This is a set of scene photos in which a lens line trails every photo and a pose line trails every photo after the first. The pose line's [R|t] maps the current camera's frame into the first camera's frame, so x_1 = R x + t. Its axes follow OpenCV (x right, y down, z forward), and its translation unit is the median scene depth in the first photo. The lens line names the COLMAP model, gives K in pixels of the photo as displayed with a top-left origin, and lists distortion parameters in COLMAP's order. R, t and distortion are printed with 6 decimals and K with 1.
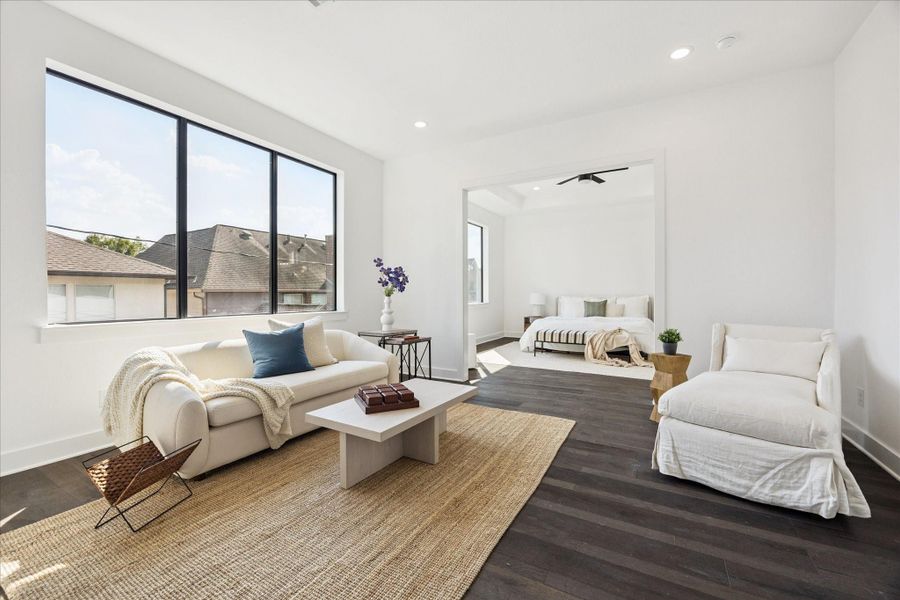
lens RADIAL K [[382.5, 0, 444.9], [0, 382.5, 294.8], [0, 0, 1]] dist [-0.012890, 0.000961]
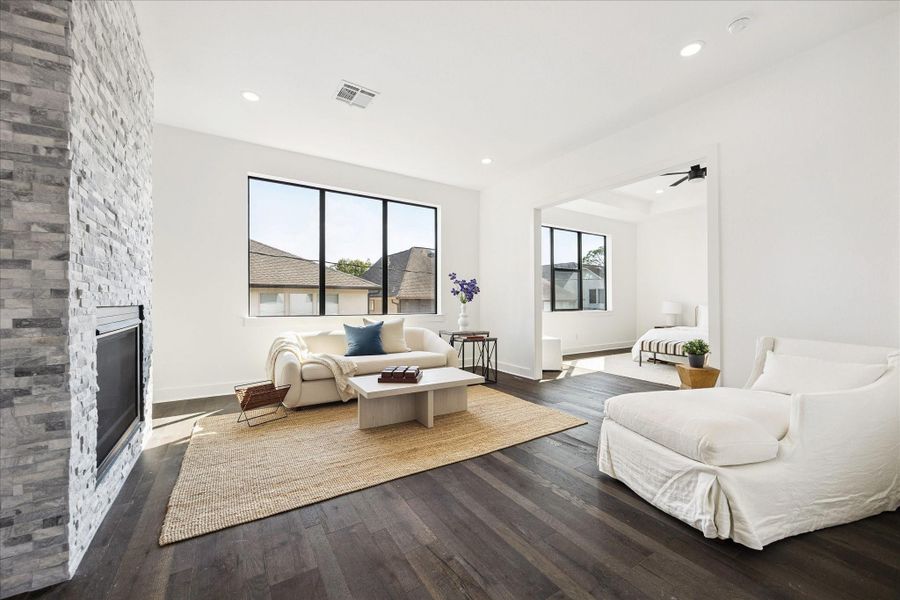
lens RADIAL K [[356.6, 0, 452.8], [0, 356.6, 299.4], [0, 0, 1]] dist [-0.000295, 0.000313]
pose [[0.887400, 0.003425, -0.460988, 0.409463], [-0.007312, 0.999951, -0.006647, -0.000107], [0.460942, 0.009269, 0.887382, -0.051788]]
